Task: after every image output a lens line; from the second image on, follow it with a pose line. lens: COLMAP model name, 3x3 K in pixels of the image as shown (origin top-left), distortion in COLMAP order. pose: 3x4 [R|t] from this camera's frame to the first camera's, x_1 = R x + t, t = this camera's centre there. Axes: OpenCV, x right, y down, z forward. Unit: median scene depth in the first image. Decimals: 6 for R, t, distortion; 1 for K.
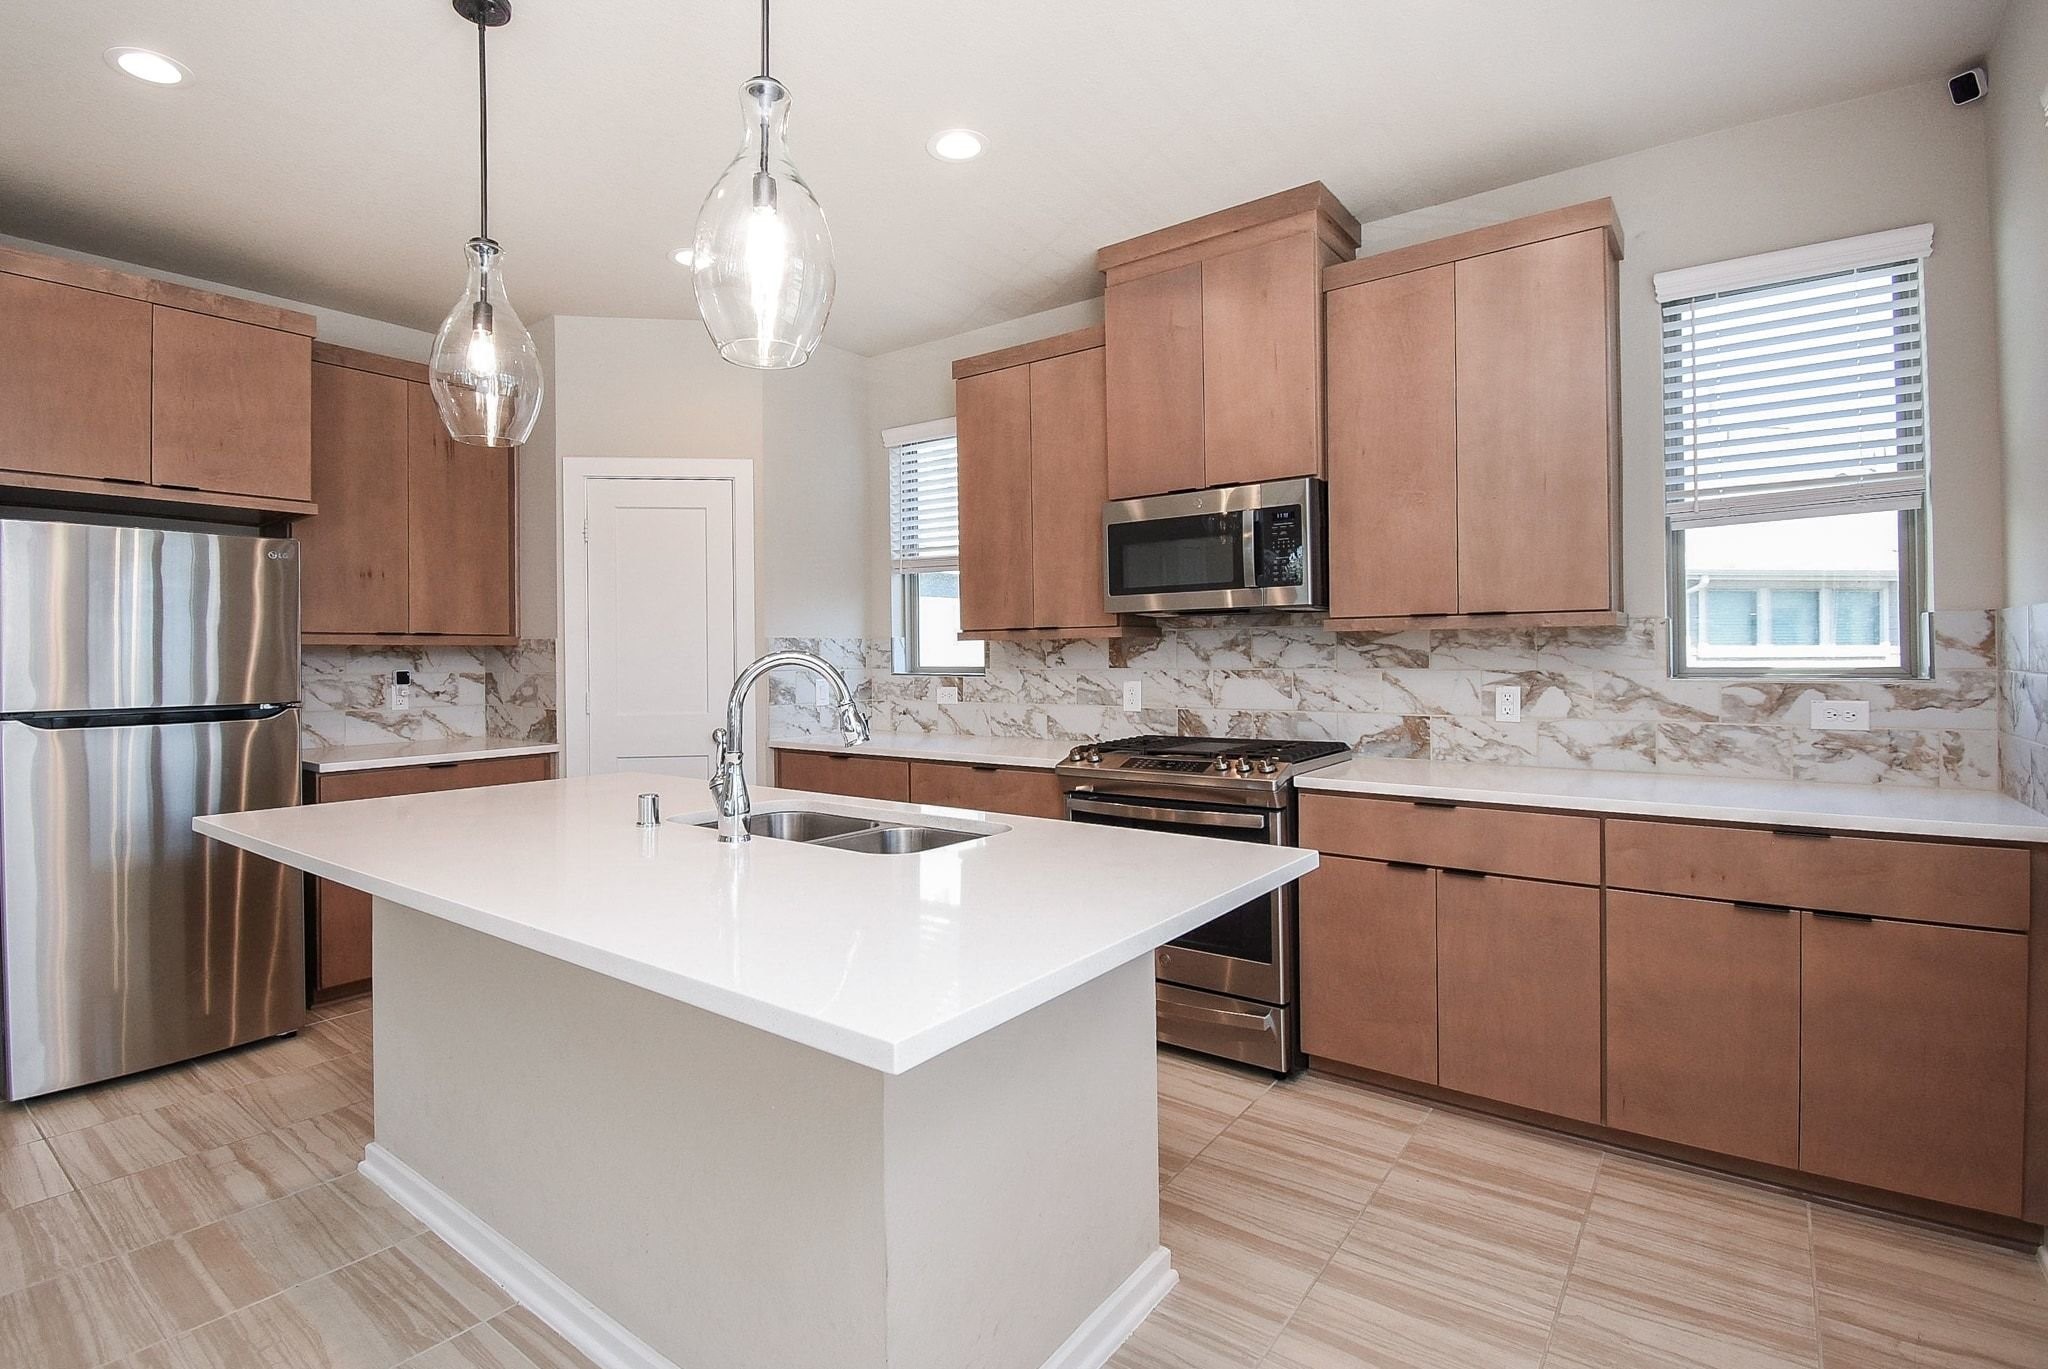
lens RADIAL K [[964.0, 0, 1028.7], [0, 964.0, 651.6], [0, 0, 1]] dist [-0.002022, -0.000464]
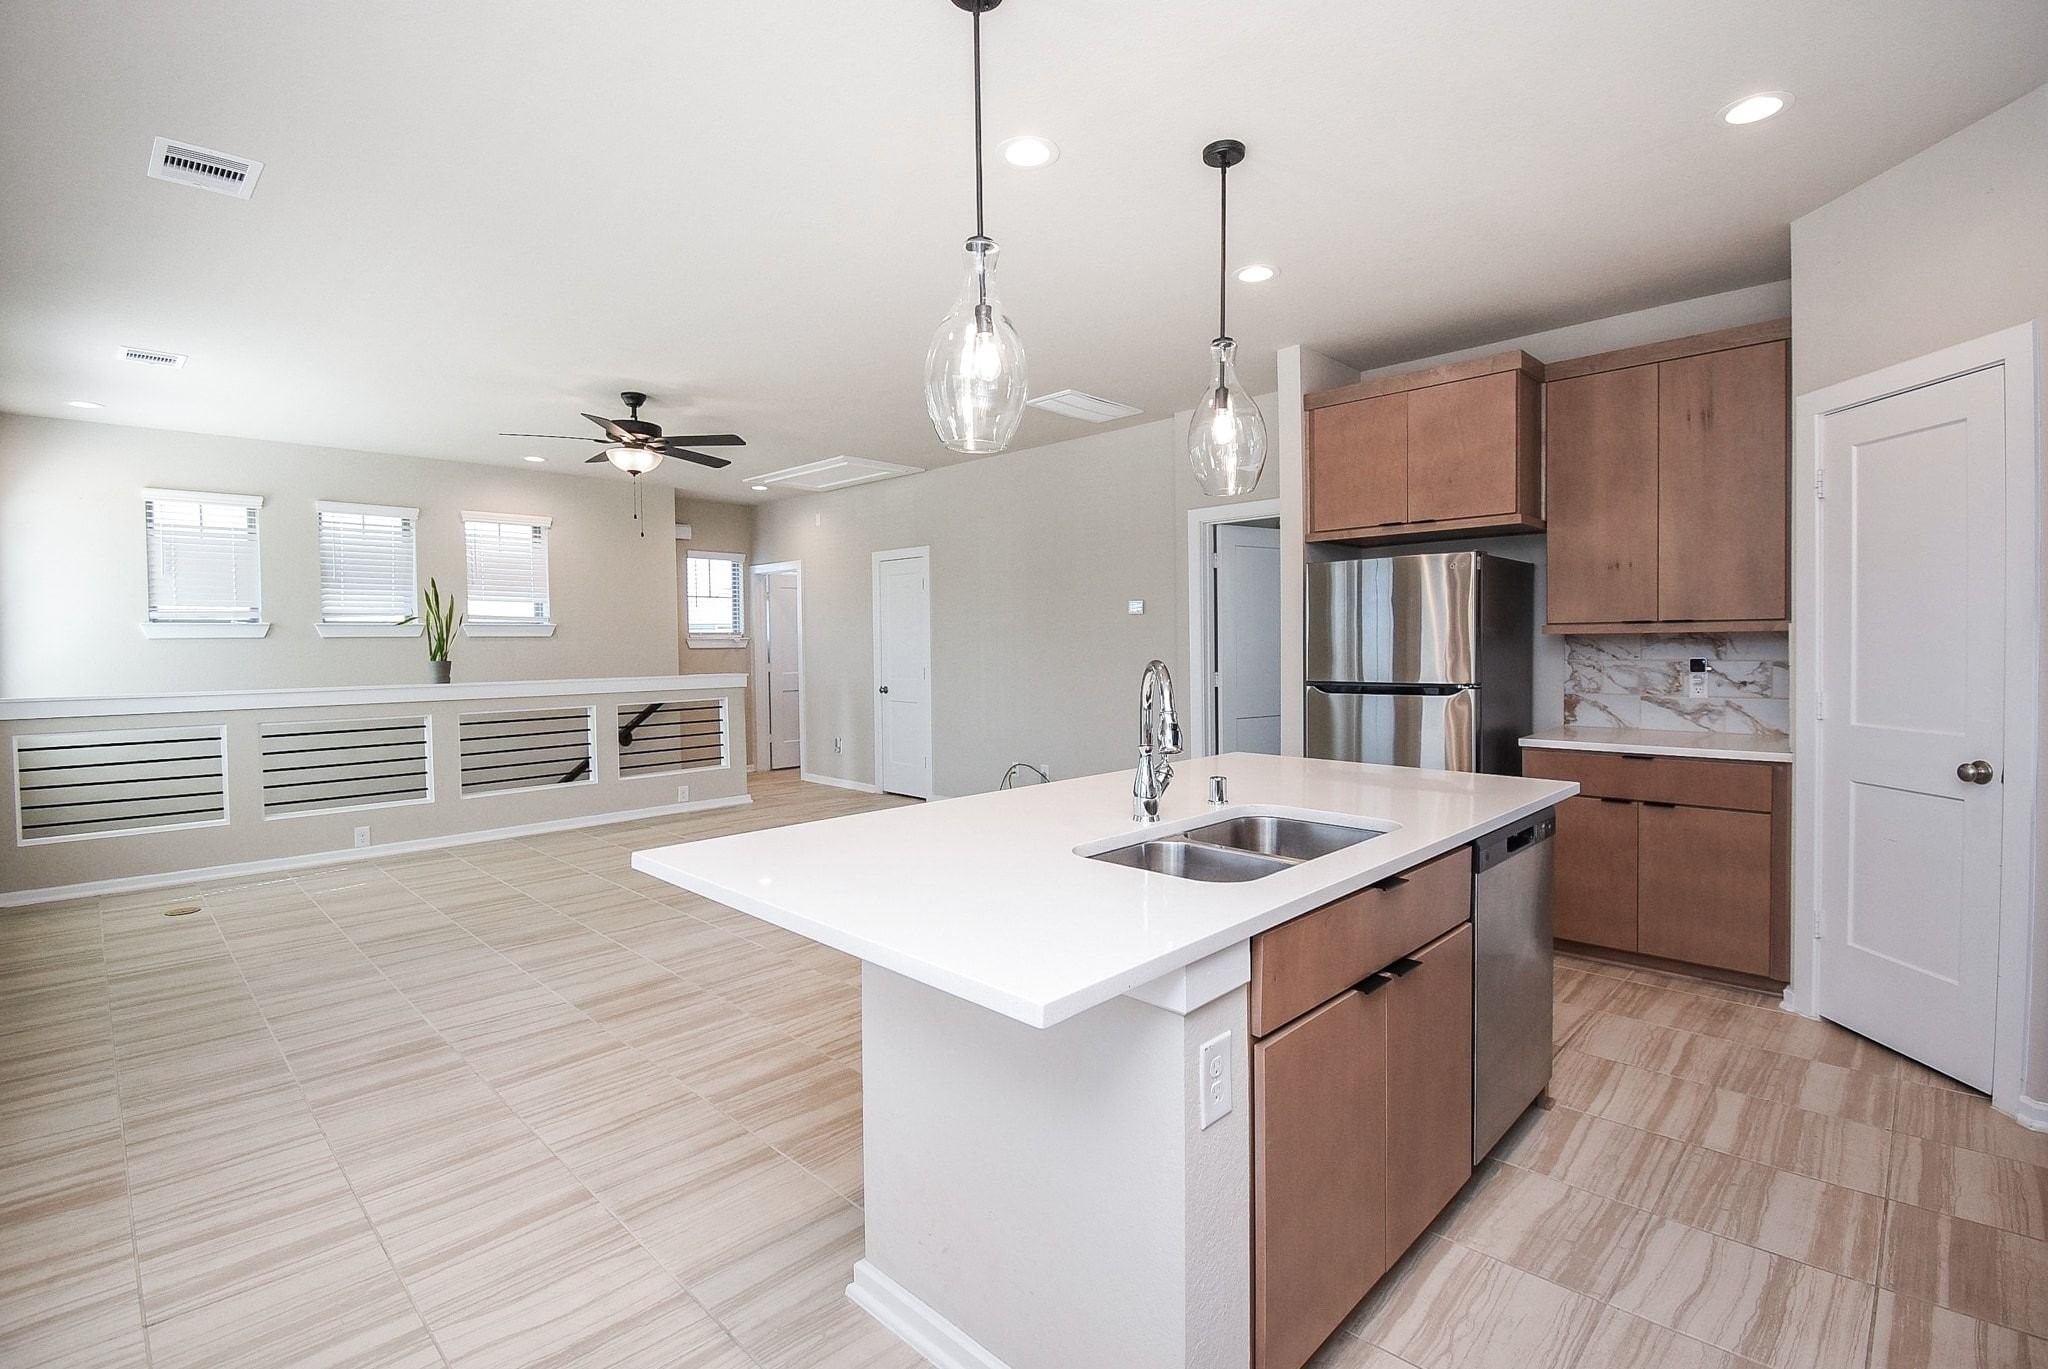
lens RADIAL K [[964.0, 0, 1028.7], [0, 964.0, 651.6], [0, 0, 1]] dist [-0.002022, -0.000464]
pose [[-0.126096, 0.019318, -0.991830, 0.398964], [0.017541, 0.999697, 0.017241, -0.015308], [0.991863, -0.015224, -0.126397, 0.462192]]
